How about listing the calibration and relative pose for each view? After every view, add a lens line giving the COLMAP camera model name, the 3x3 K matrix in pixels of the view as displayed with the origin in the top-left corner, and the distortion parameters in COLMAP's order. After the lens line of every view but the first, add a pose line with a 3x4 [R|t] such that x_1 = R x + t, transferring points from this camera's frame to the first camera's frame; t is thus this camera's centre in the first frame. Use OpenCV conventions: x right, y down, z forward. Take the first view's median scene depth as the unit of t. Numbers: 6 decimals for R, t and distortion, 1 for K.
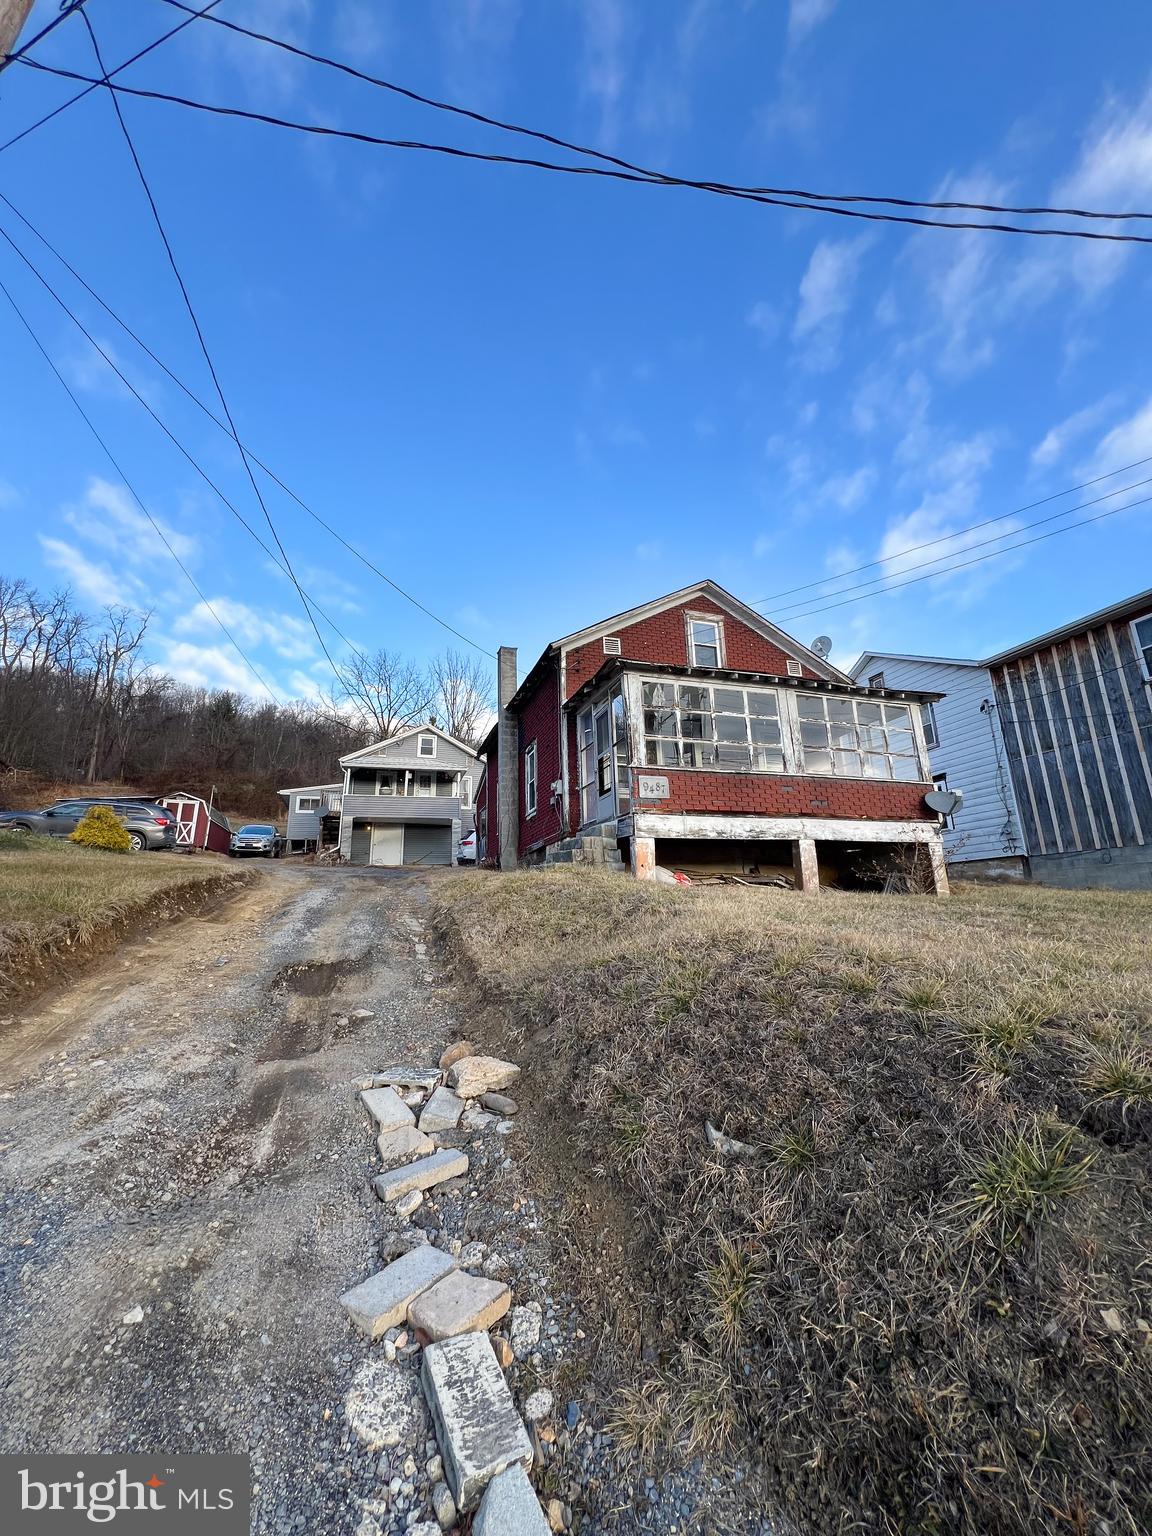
lens RADIAL K [[614.1, 0, 579.6], [0, 614.1, 763.2], [0, 0, 1]] dist [-0.005123, 0.000723]
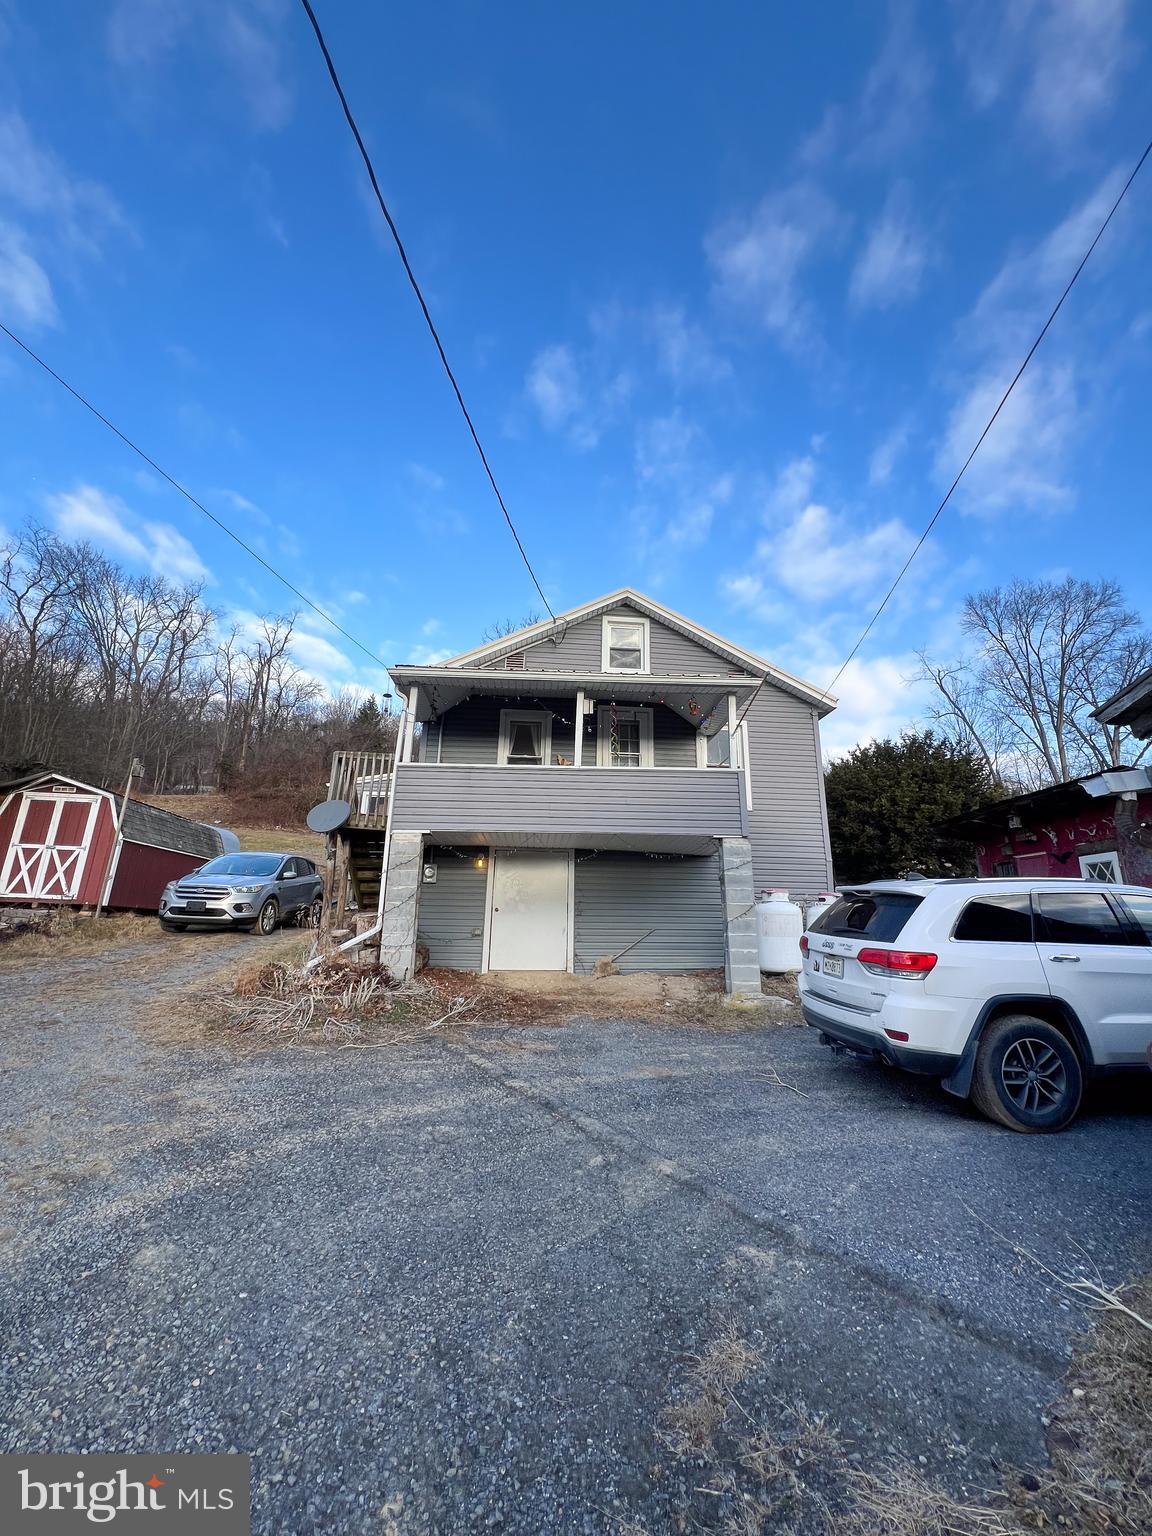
lens RADIAL K [[614.1, 0, 570.6], [0, 614.1, 760.3], [0, 0, 1]] dist [-0.005123, 0.000723]
pose [[0.966467, -0.034049, -0.254524, -0.401525], [0.025563, 0.999004, -0.036574, 0.121199], [0.255516, 0.028841, 0.966375, 1.341274]]
